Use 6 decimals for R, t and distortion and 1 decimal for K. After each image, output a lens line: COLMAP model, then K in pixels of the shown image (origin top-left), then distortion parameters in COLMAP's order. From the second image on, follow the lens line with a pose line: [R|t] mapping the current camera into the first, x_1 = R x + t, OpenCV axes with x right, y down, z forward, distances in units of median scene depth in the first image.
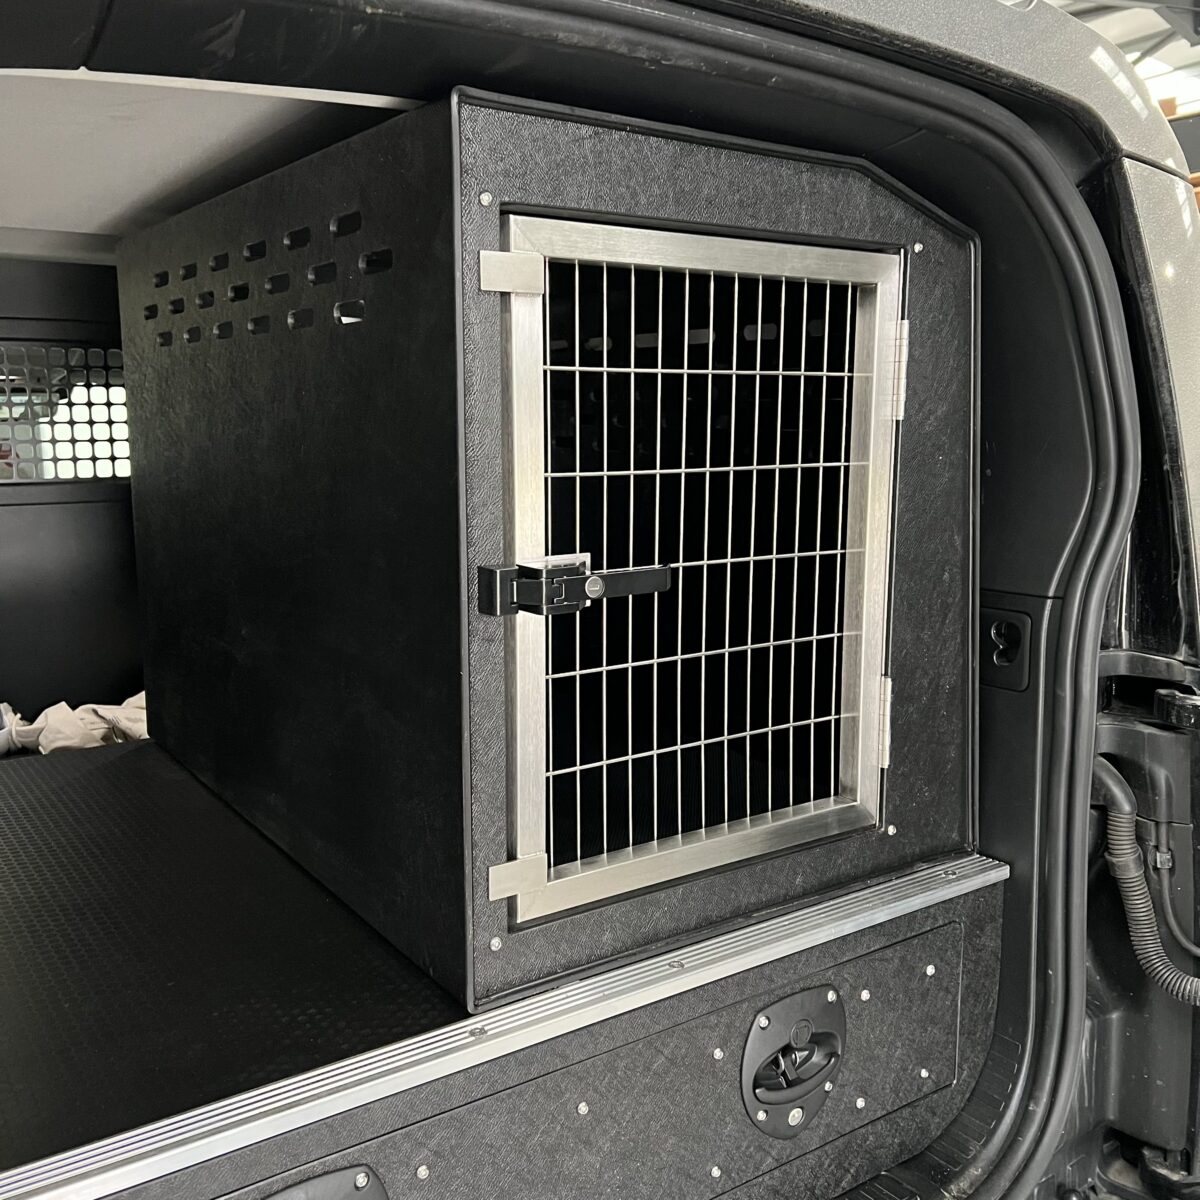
lens RADIAL K [[1202.5, 0, 606.4], [0, 1202.5, 597.8], [0, 0, 1]] dist [0.033622, -0.030190]
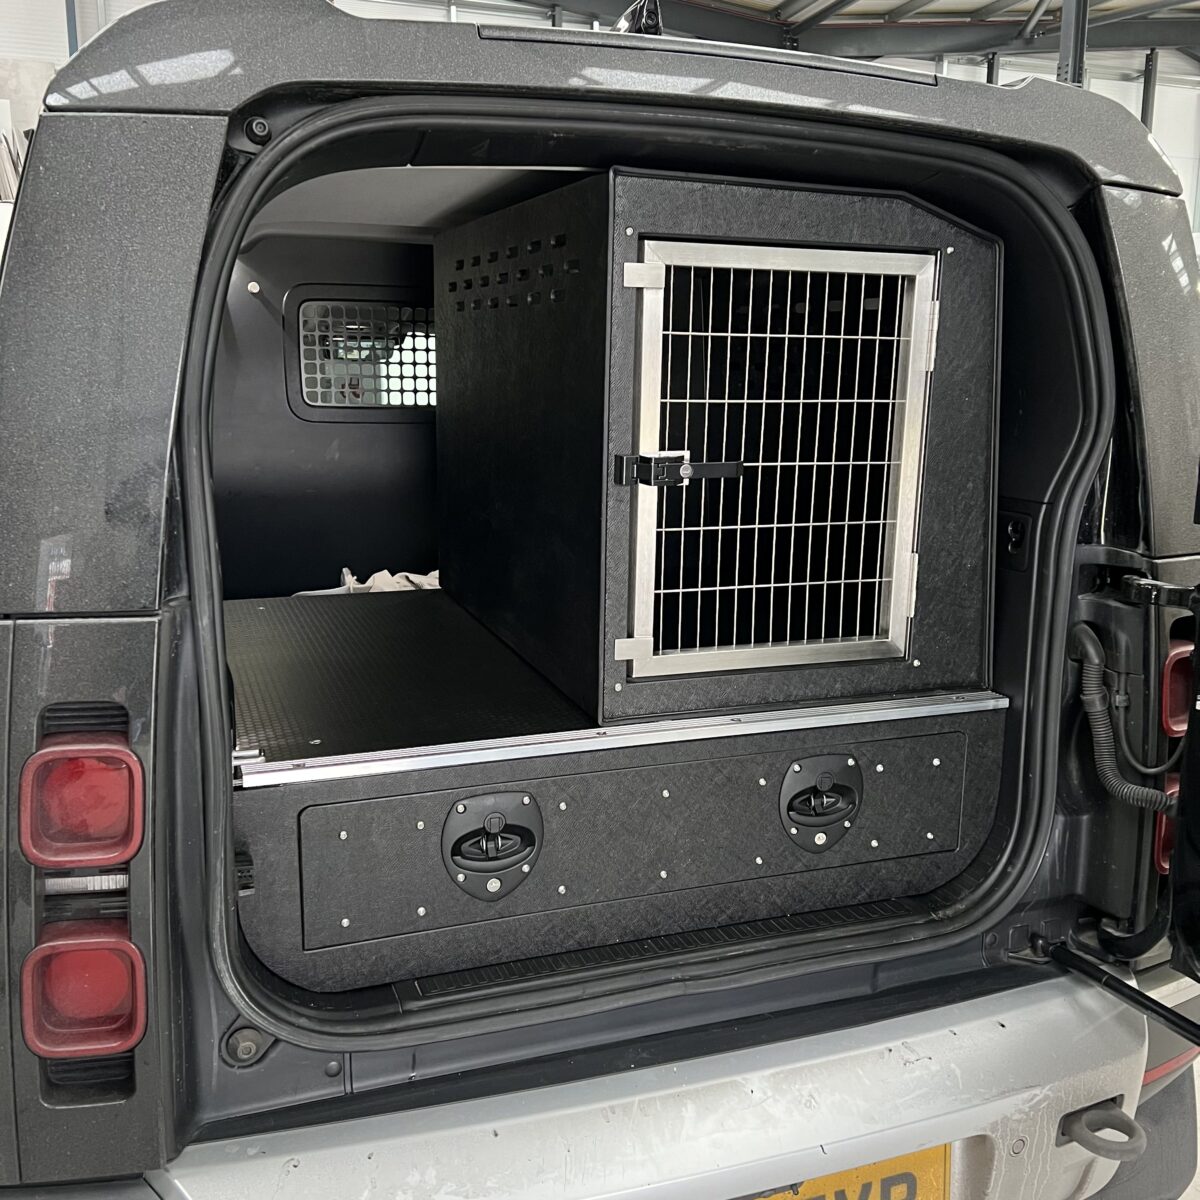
lens RADIAL K [[1189.5, 0, 599.2], [0, 1189.5, 598.6], [0, 0, 1]] dist [0.087917, -0.185429]
pose [[0.966987, 0.068435, -0.245464, 0.225317], [-0.057735, 0.997052, 0.050534, 0.070610], [0.248198, -0.034694, 0.968088, -0.472498]]
